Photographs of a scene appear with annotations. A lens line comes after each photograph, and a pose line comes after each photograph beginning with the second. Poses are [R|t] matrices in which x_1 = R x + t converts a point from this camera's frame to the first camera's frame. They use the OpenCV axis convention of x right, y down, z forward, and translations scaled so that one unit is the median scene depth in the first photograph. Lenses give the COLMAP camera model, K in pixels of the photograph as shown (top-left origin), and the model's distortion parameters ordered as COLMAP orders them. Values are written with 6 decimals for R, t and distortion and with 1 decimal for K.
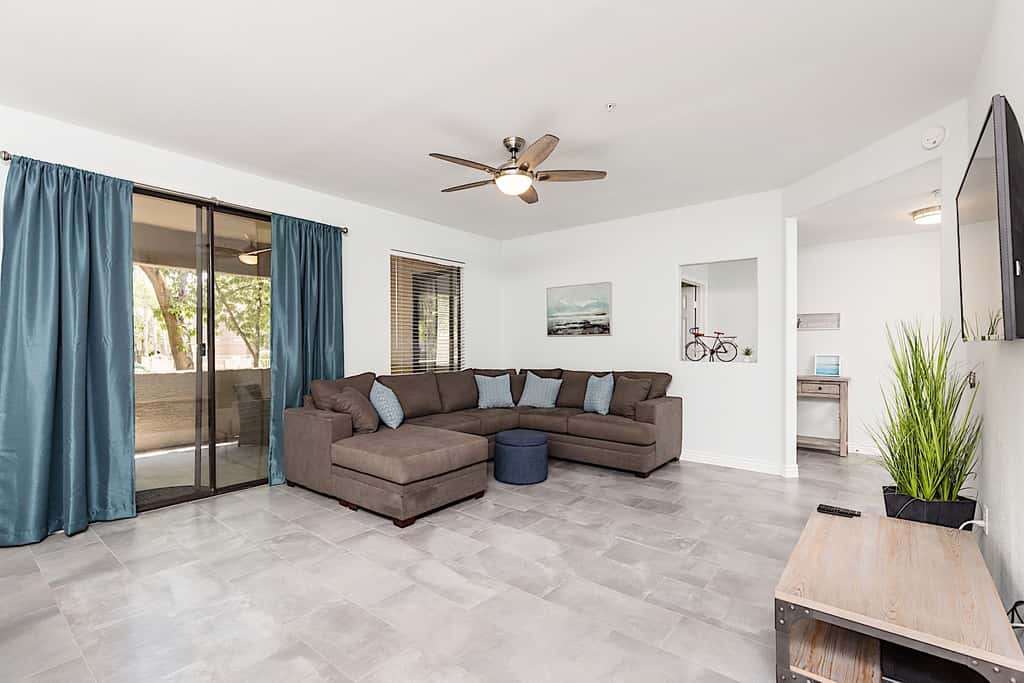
lens RADIAL K [[476.5, 0, 526.6], [0, 476.5, 340.6], [0, 0, 1]] dist [0.014962, -0.005587]
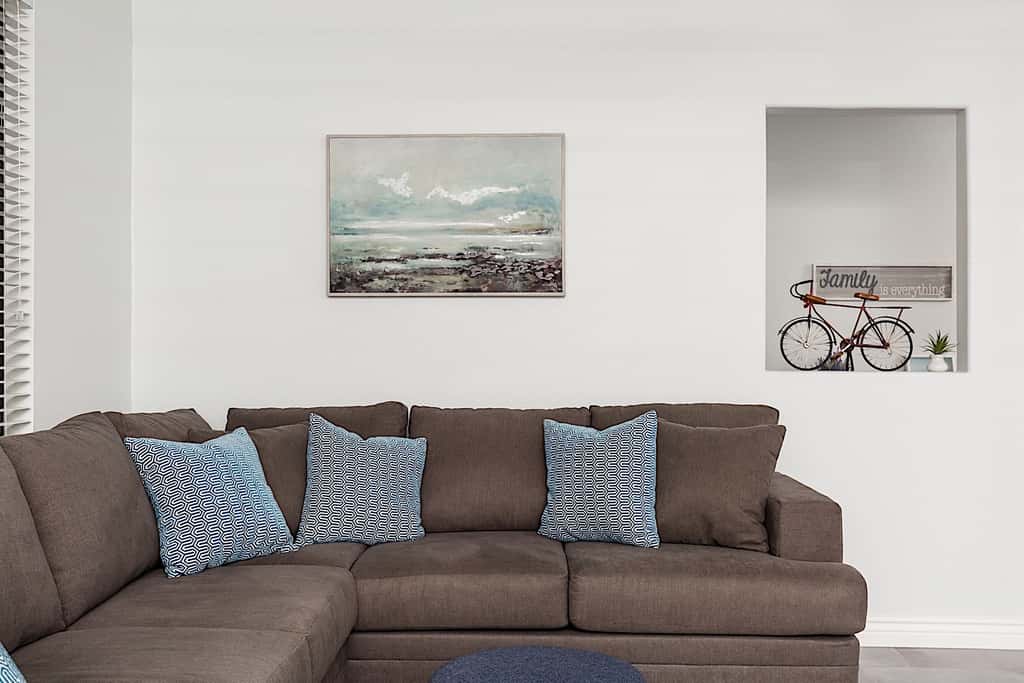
lens RADIAL K [[995.1, 0, 512.4], [0, 995.1, 342.6], [0, 0, 1]] dist [-0.085925, 0.000000]
pose [[0.809464, 0.006373, 0.587135, -0.249410], [-0.007228, 0.999973, -0.000889, 0.021238], [-0.587125, -0.003524, 0.809489, 0.466827]]
